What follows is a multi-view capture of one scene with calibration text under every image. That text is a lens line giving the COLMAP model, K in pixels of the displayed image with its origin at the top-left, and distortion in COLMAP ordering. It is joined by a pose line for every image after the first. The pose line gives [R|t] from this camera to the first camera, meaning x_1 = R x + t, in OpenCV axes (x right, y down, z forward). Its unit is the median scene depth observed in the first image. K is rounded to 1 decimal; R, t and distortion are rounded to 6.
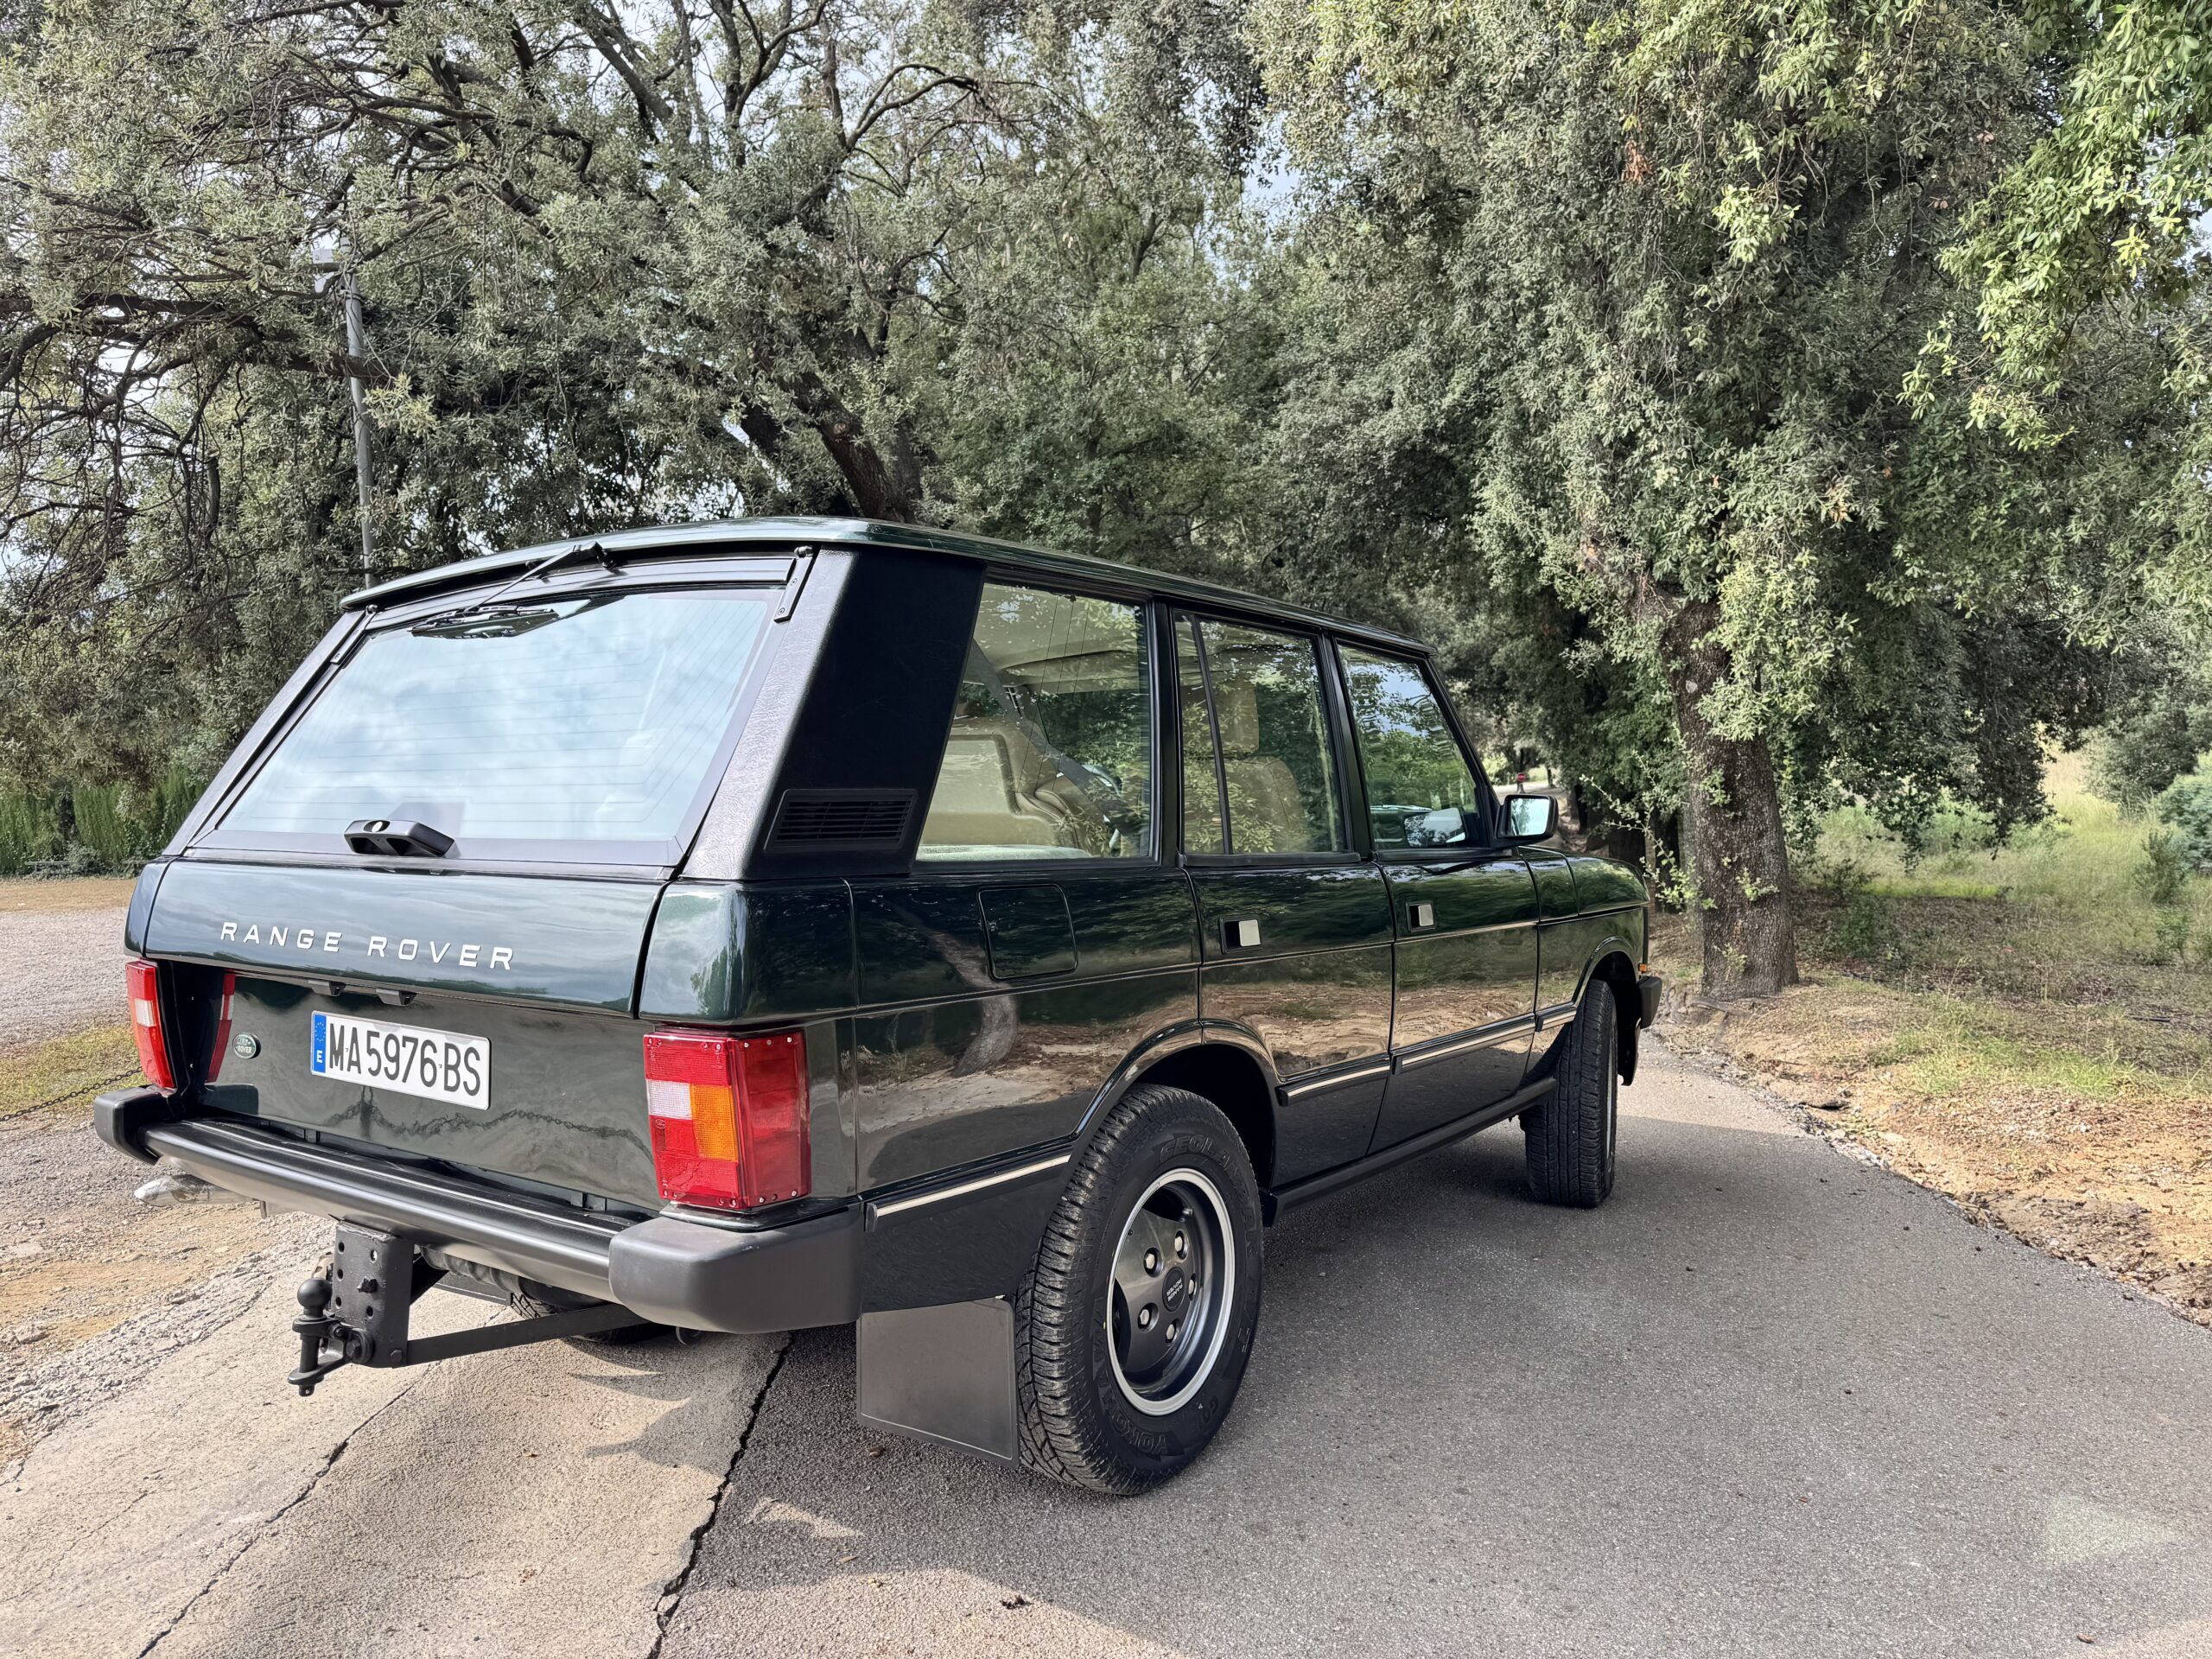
lens RADIAL K [[1539.3, 0, 1106.0], [0, 1539.3, 829.5], [0, 0, 1]] dist [0.056663, -0.001909]
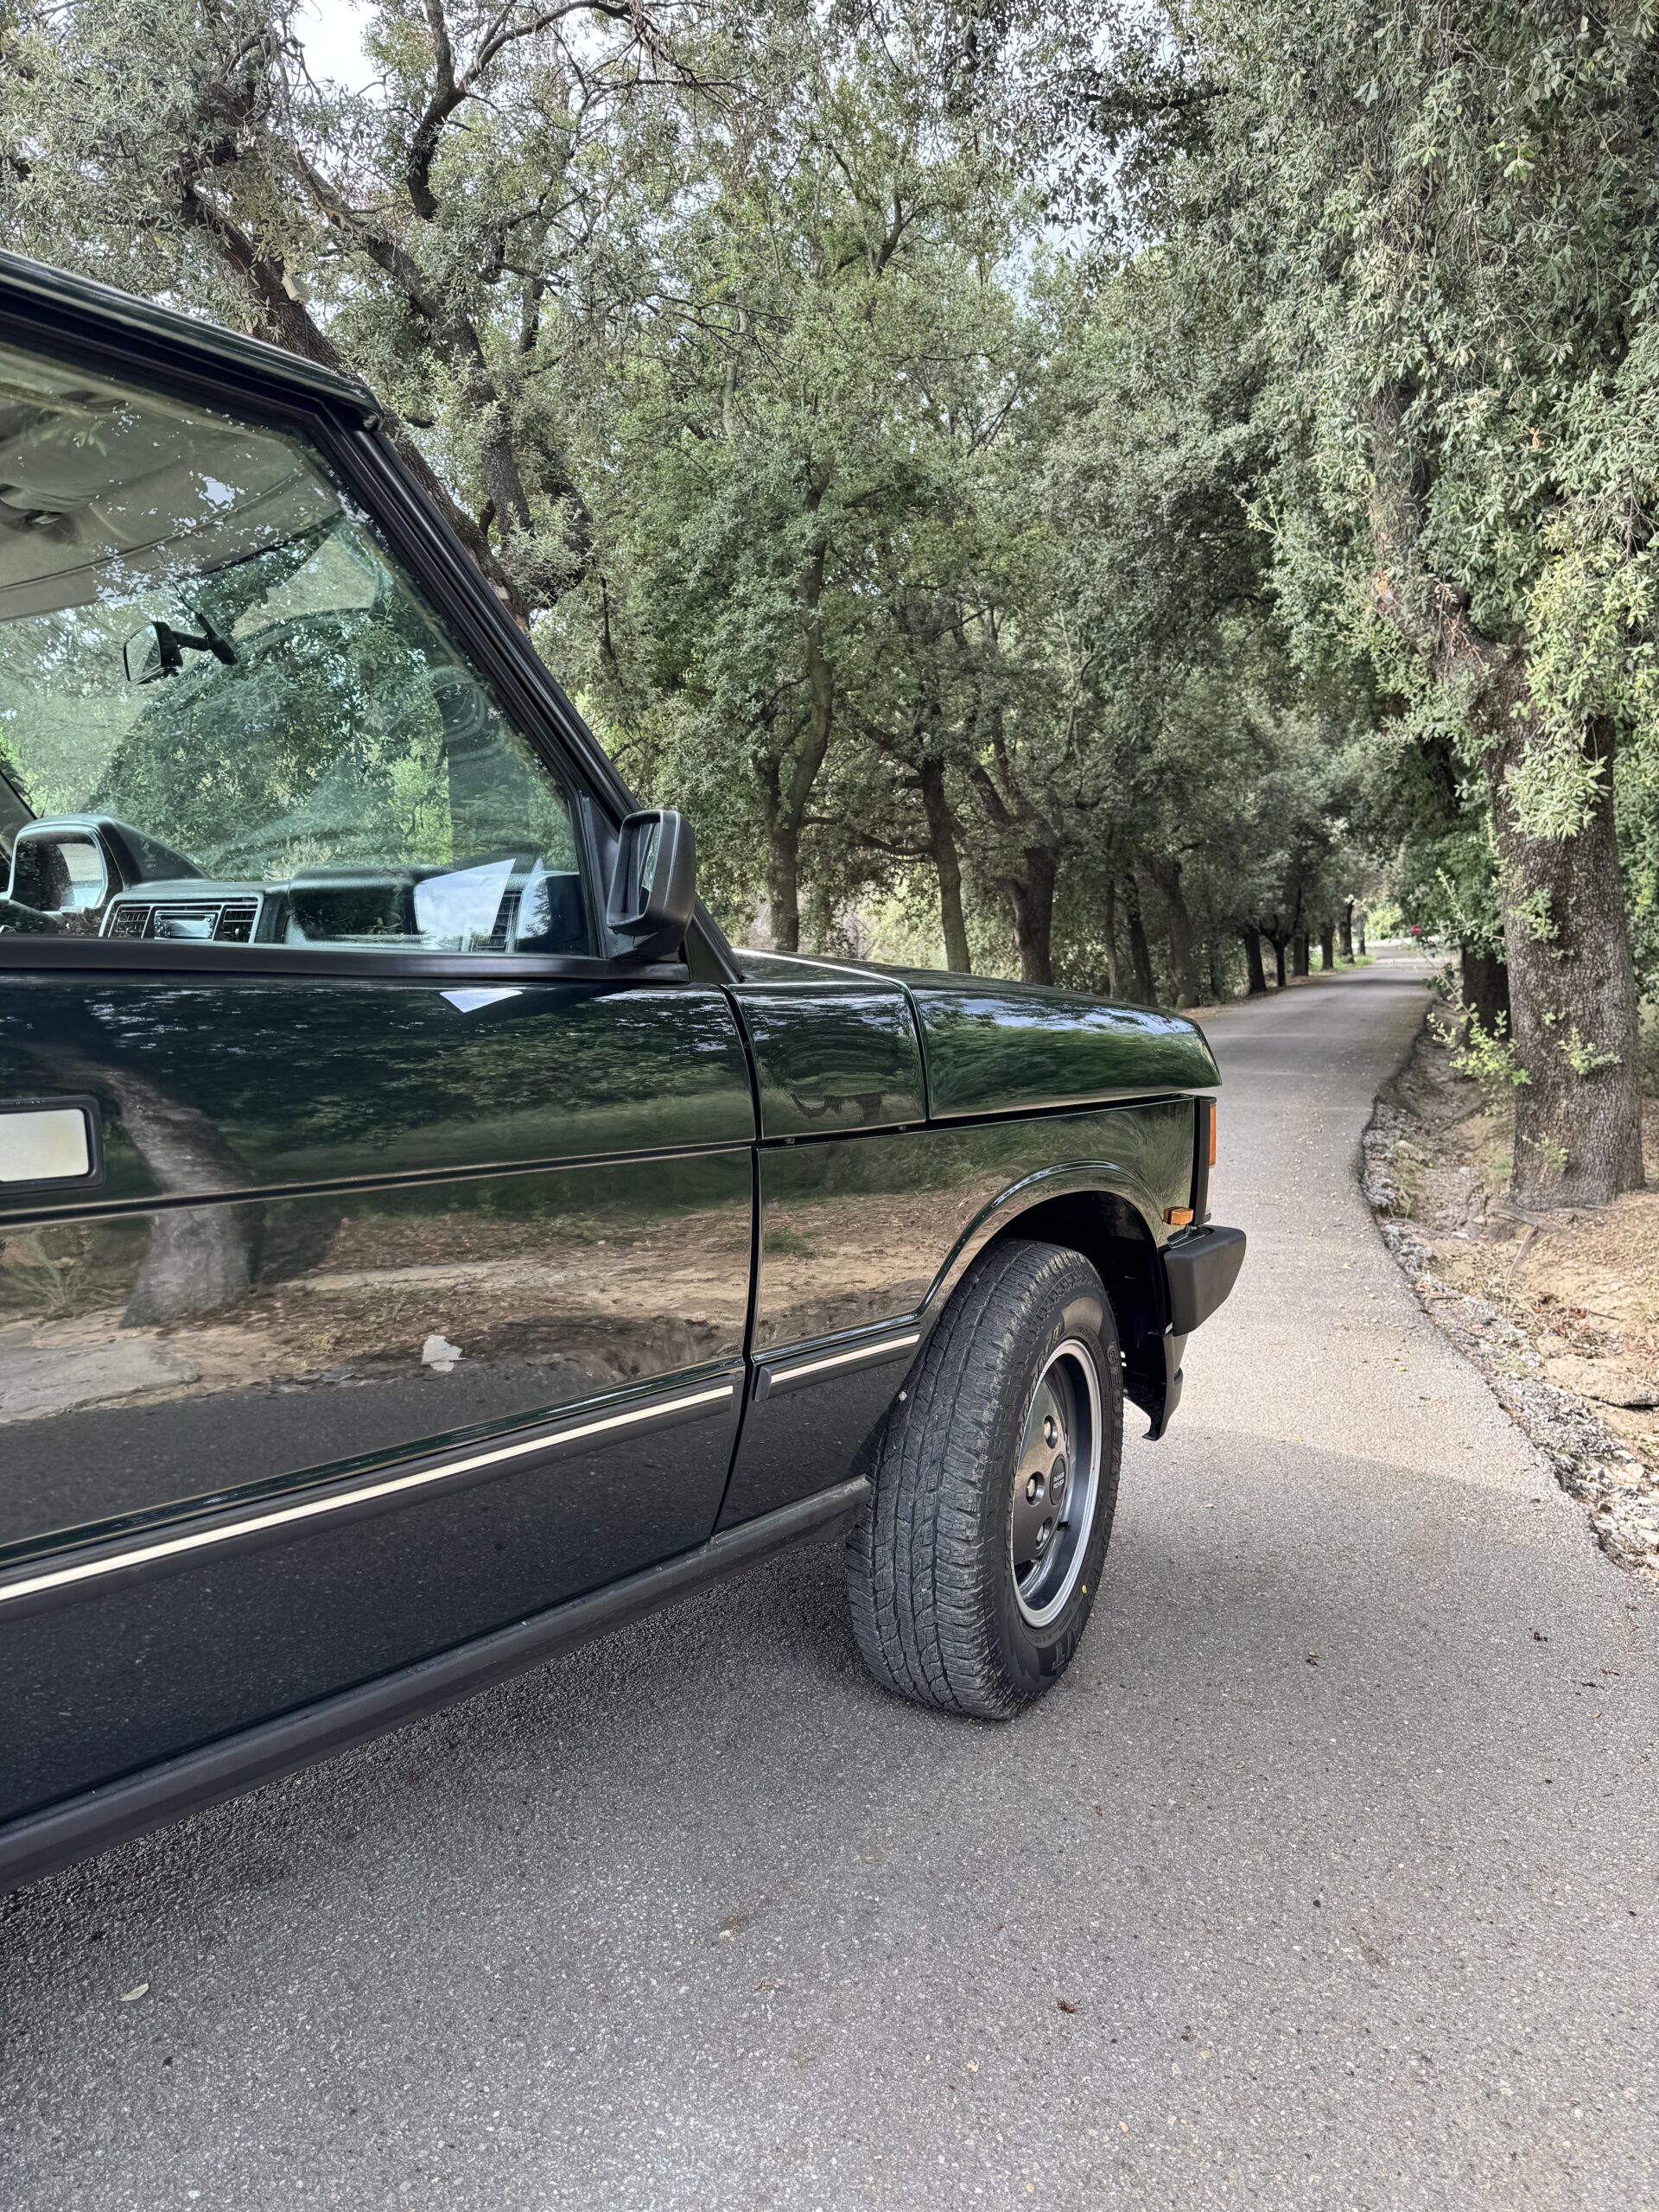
lens RADIAL K [[1558.5, 0, 829.5], [0, 1558.5, 1106.0], [0, 0, 1]] dist [0.002751, 0.000256]
pose [[0.994714, 0.024182, -0.099792, 0.110716], [-0.016036, 0.996533, 0.081639, 0.005621], [0.101420, -0.079607, 0.991653, 0.193527]]
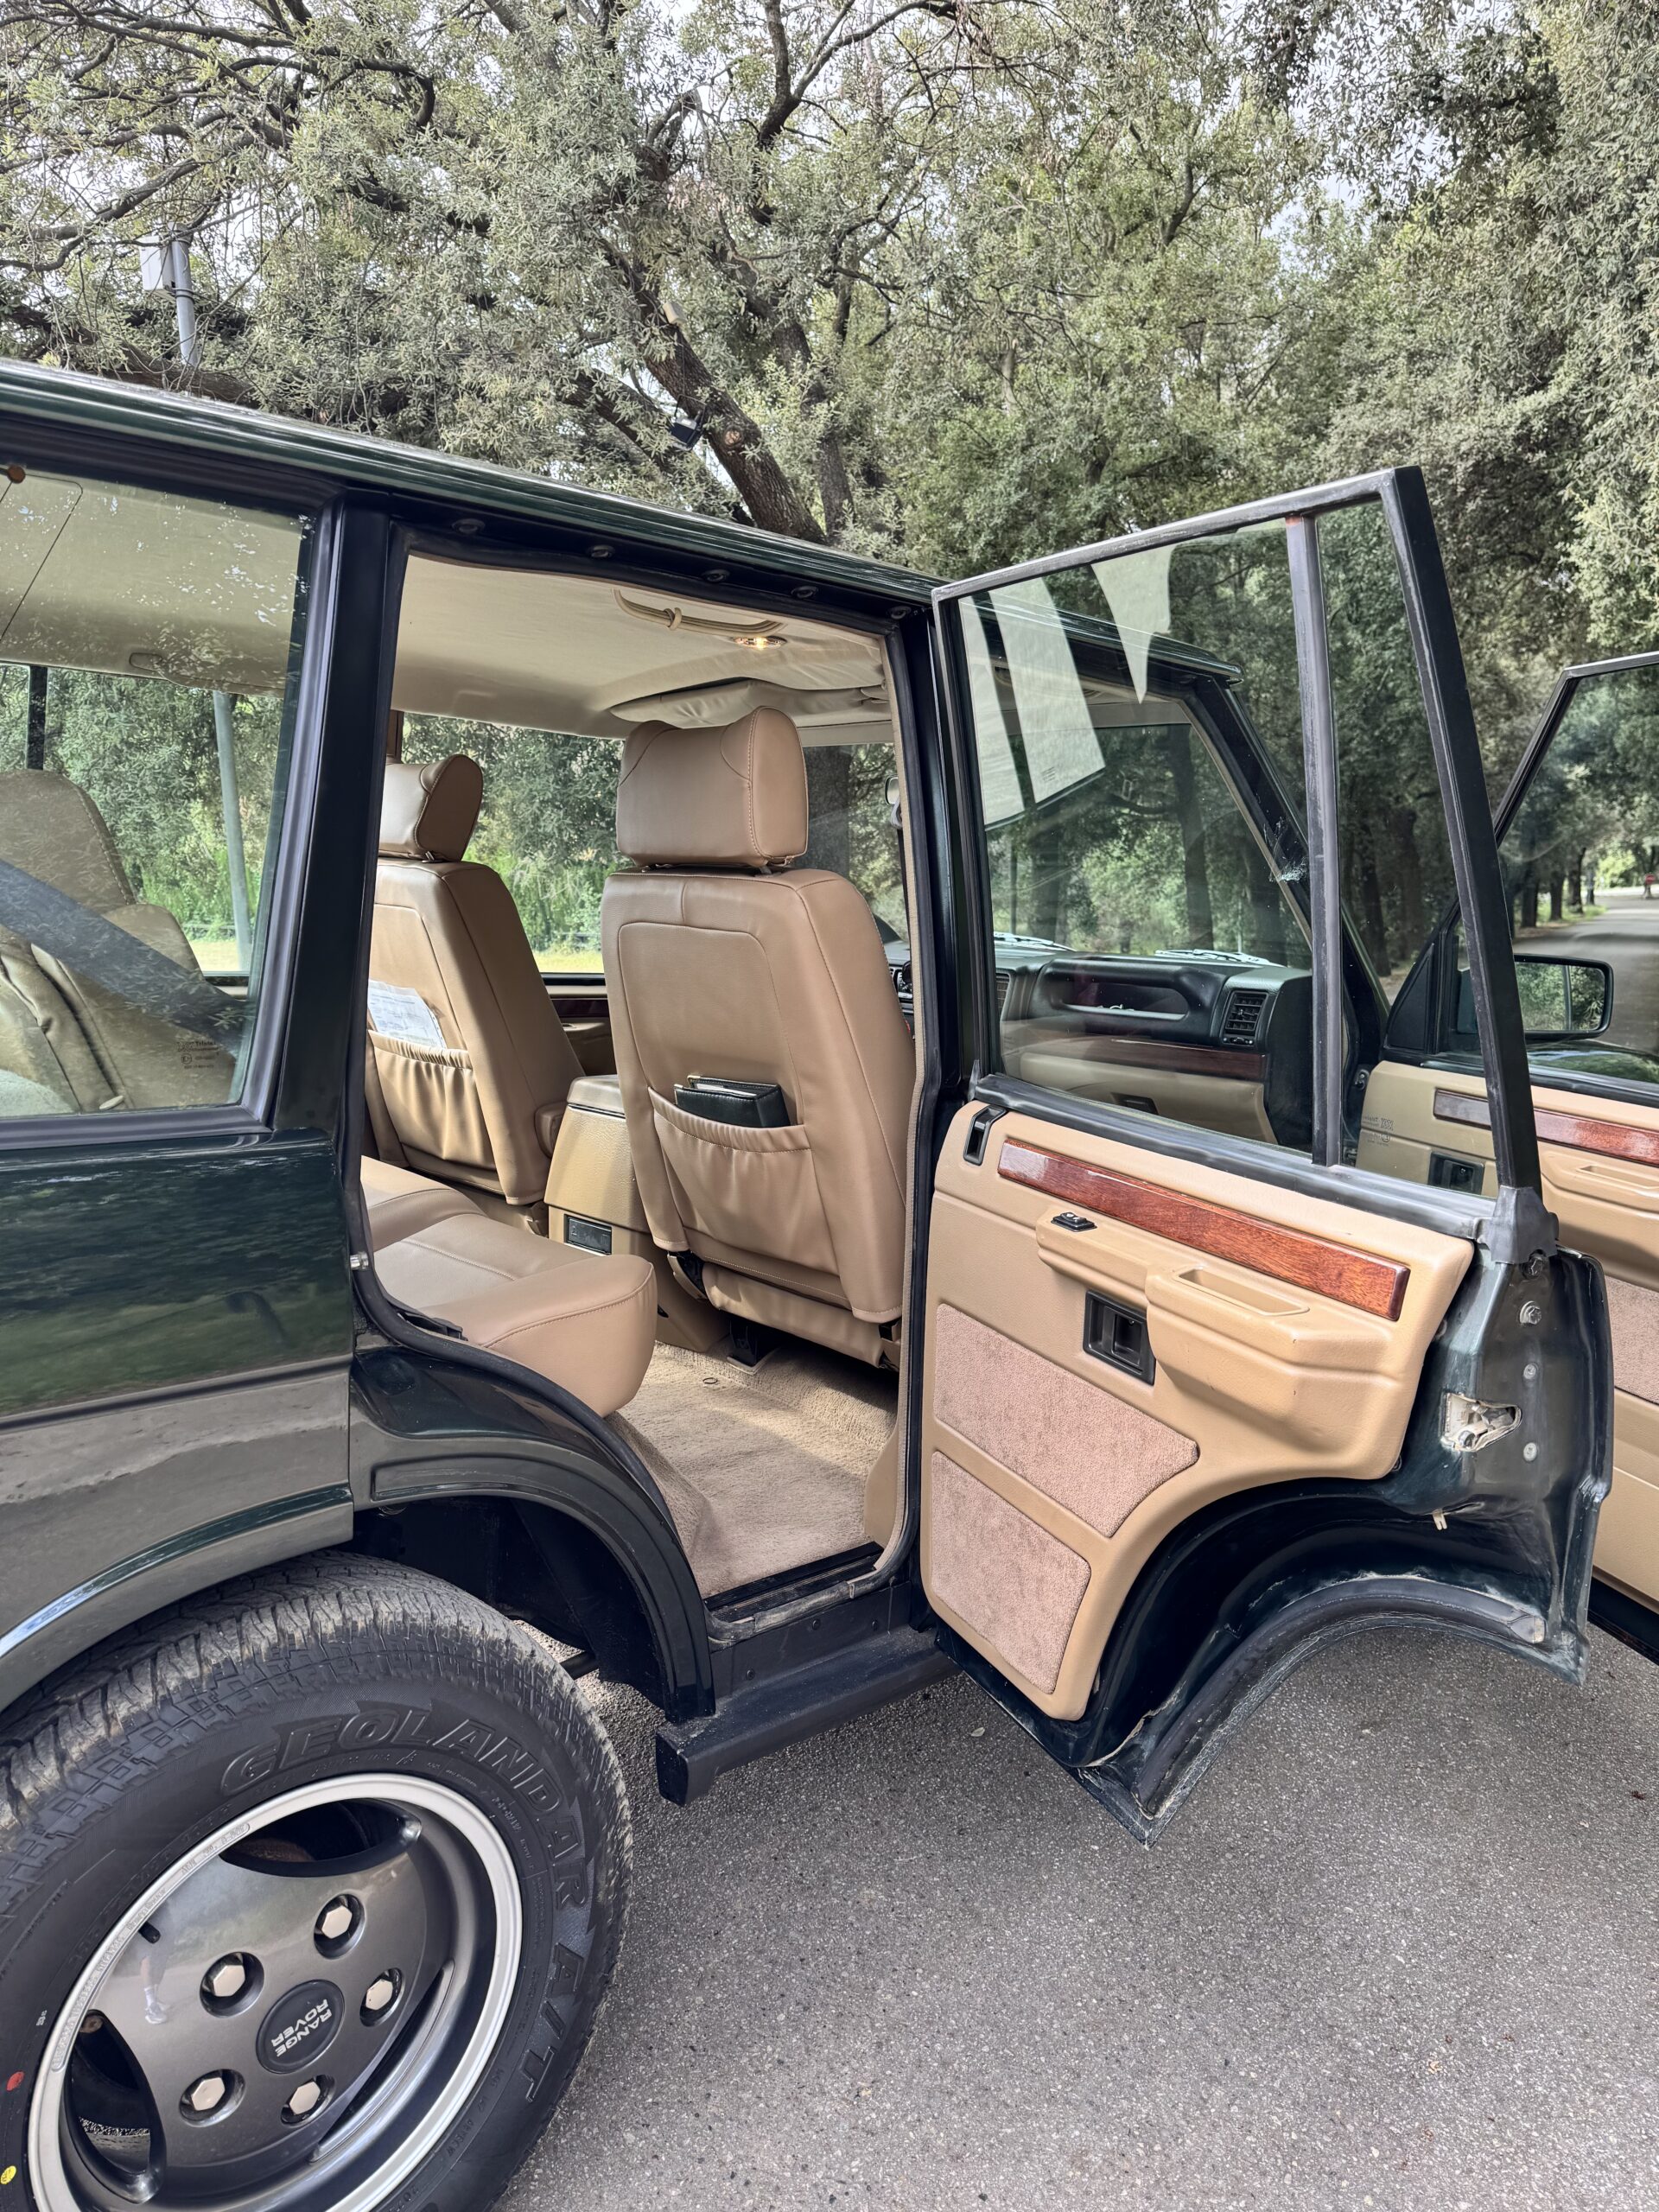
lens RADIAL K [[1571.4, 0, 829.5], [0, 1571.4, 1106.0], [0, 0, 1]] dist [-0.001309, -0.003043]
pose [[0.976068, 0.057764, -0.209653, 0.059776], [-0.032103, 0.991787, 0.123802, -0.008669], [0.215083, -0.114109, 0.969907, 0.128781]]
